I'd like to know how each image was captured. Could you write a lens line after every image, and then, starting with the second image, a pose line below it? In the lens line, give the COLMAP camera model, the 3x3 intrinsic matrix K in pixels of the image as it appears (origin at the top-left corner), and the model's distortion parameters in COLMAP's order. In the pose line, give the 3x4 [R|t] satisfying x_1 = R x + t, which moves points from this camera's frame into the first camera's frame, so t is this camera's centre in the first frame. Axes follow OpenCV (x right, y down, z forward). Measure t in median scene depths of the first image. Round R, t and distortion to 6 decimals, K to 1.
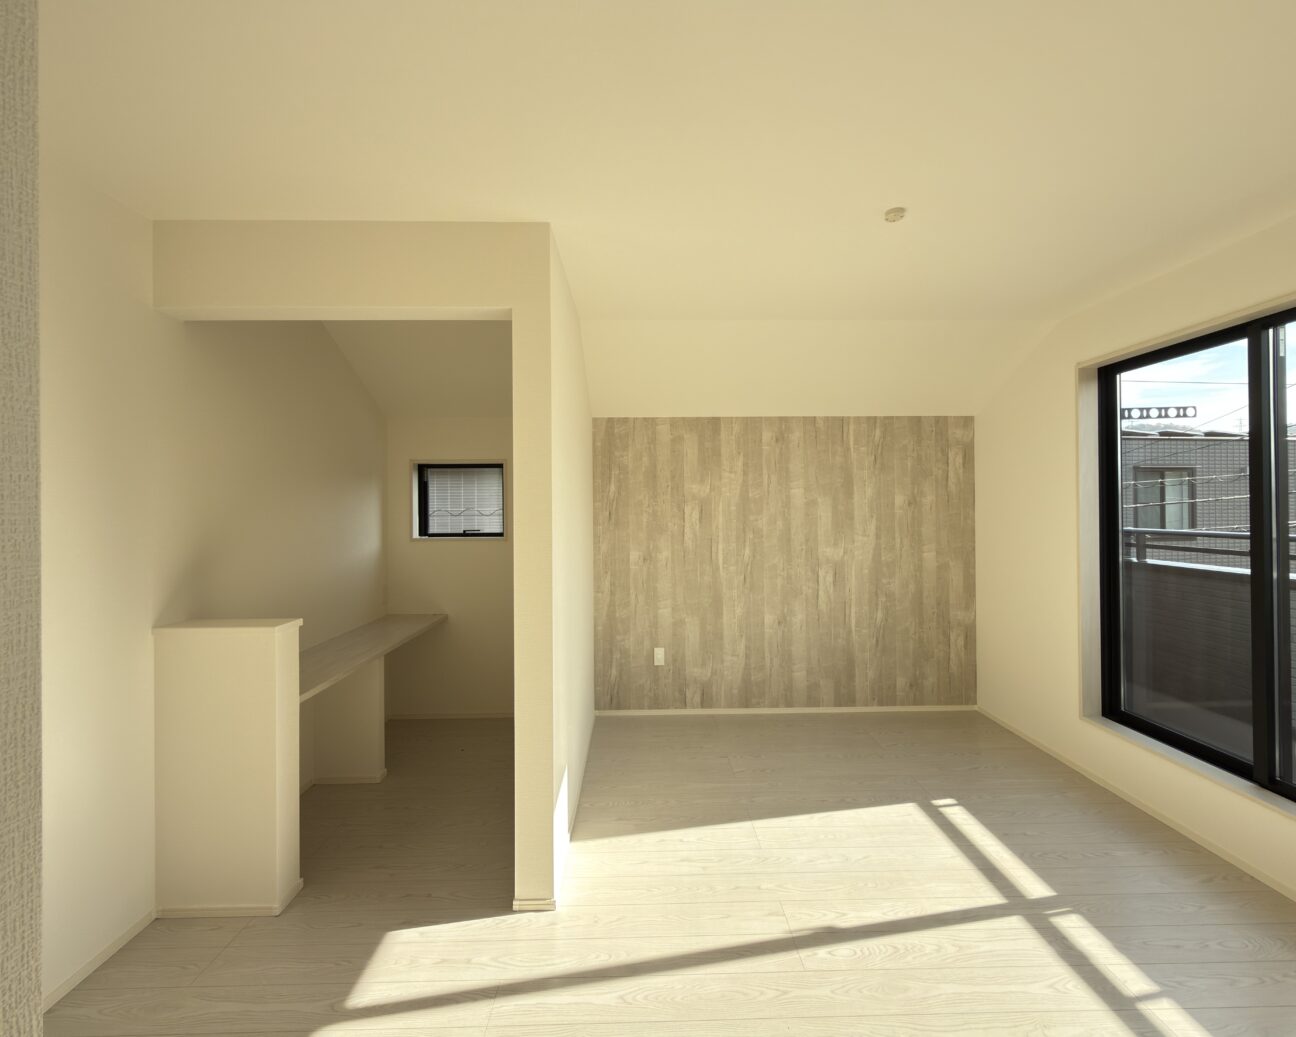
lens RADIAL K [[571.0, 0, 648.8], [0, 571.0, 509.6], [0, 0, 1]] dist [0.003397, 0.000867]
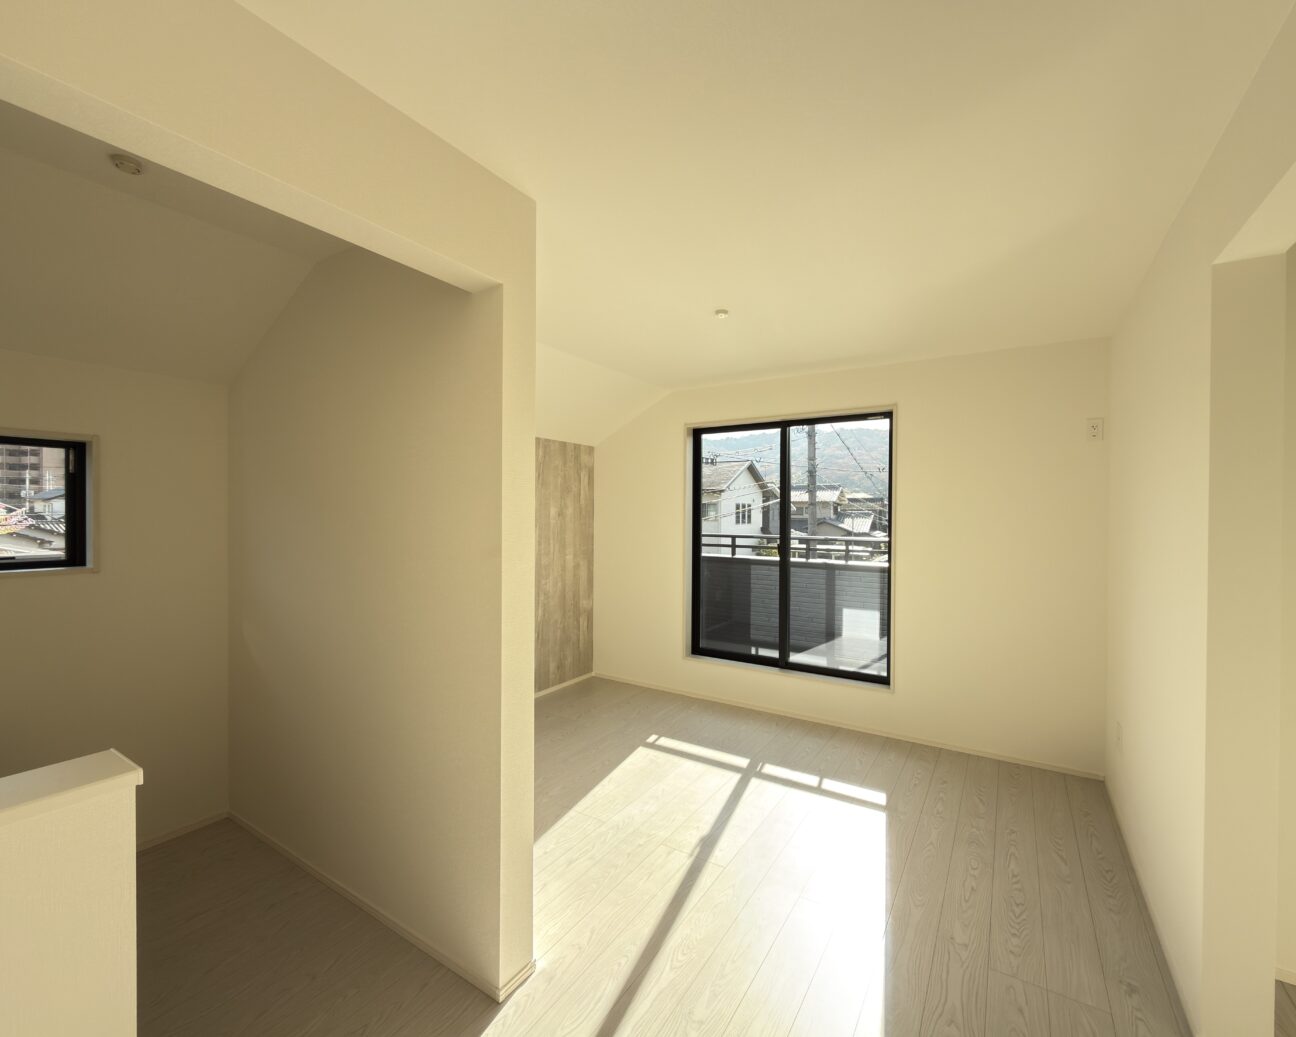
lens RADIAL K [[571.0, 0, 650.9], [0, 571.0, 519.8], [0, 0, 1]] dist [0.003397, 0.000867]
pose [[0.552371, -0.000165, 0.833598, -0.425411], [-0.006707, 0.999967, 0.004642, -0.006677], [-0.833571, -0.008155, 0.552352, 0.186535]]
